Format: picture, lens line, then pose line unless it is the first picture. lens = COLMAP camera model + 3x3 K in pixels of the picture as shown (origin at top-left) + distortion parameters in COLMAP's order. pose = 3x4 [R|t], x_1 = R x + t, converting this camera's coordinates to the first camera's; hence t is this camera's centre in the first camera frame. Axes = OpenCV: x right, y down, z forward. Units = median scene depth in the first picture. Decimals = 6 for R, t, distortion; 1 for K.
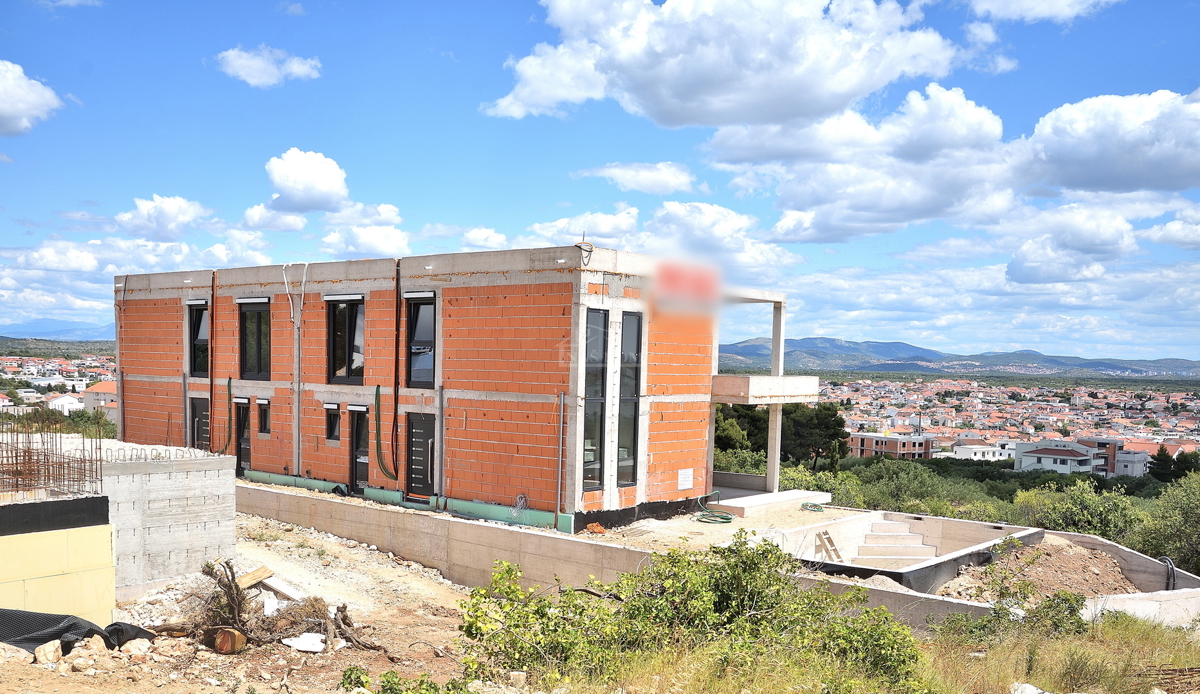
lens RADIAL K [[1134.8, 0, 535.4], [0, 1134.8, 458.6], [0, 0, 1]] dist [0.047698, 0.000000]
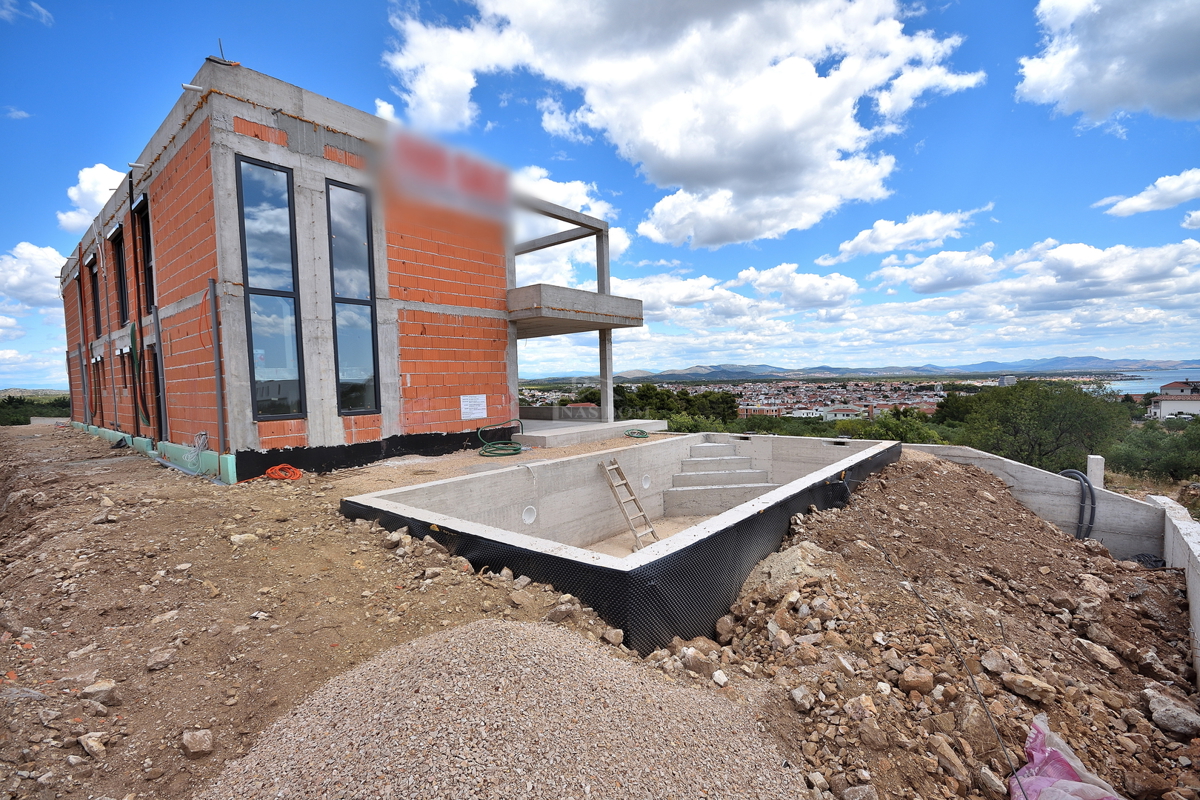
lens RADIAL K [[533.3, 0, 605.6], [0, 533.3, 409.0], [0, 0, 1]] dist [0.011592, -0.006473]
pose [[0.998608, -0.050752, 0.014336, 0.034551], [0.051272, 0.997938, -0.038605, 0.006176], [-0.012348, 0.039286, 0.999152, 0.091525]]
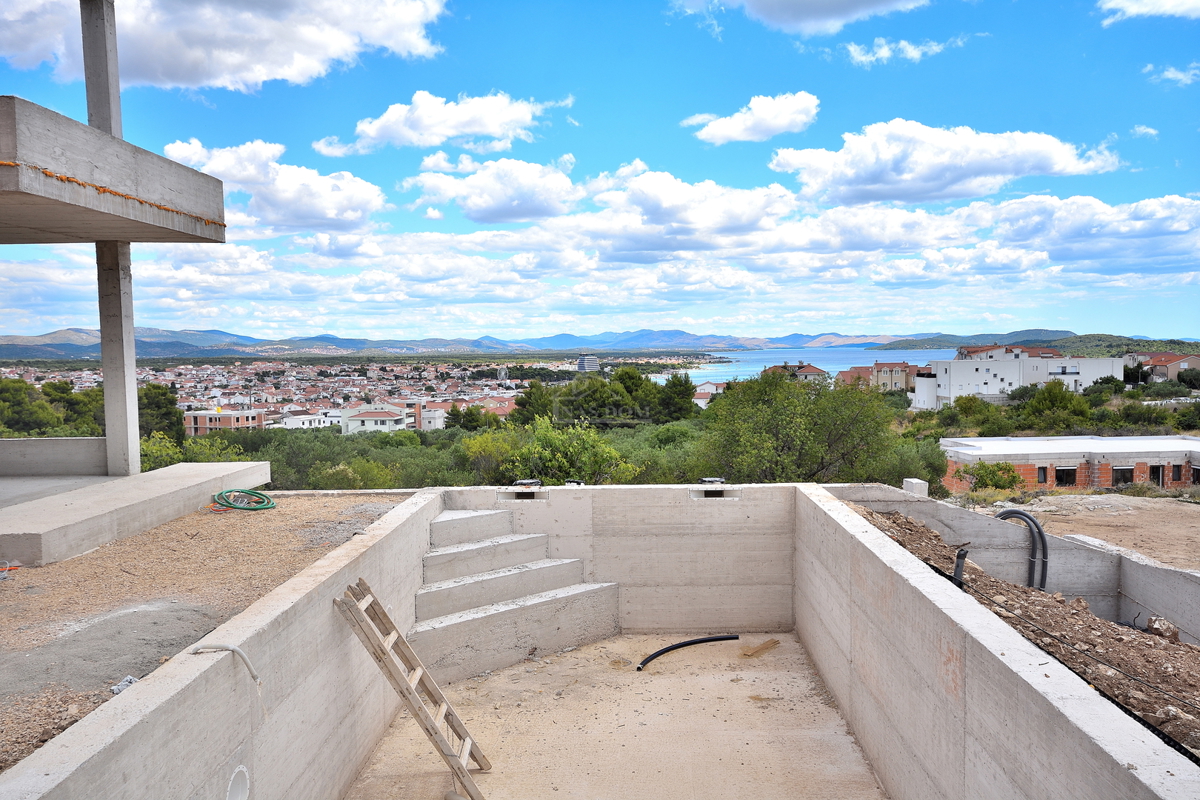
lens RADIAL K [[989.3, 0, 603.9], [0, 989.3, 400.0], [0, 0, 1]] dist [0.022080, 0.032861]
pose [[0.775536, -0.069655, 0.627449, 0.020824], [0.091549, 0.995797, -0.002610, 0.003344], [-0.624630, 0.059467, 0.778654, 0.106924]]
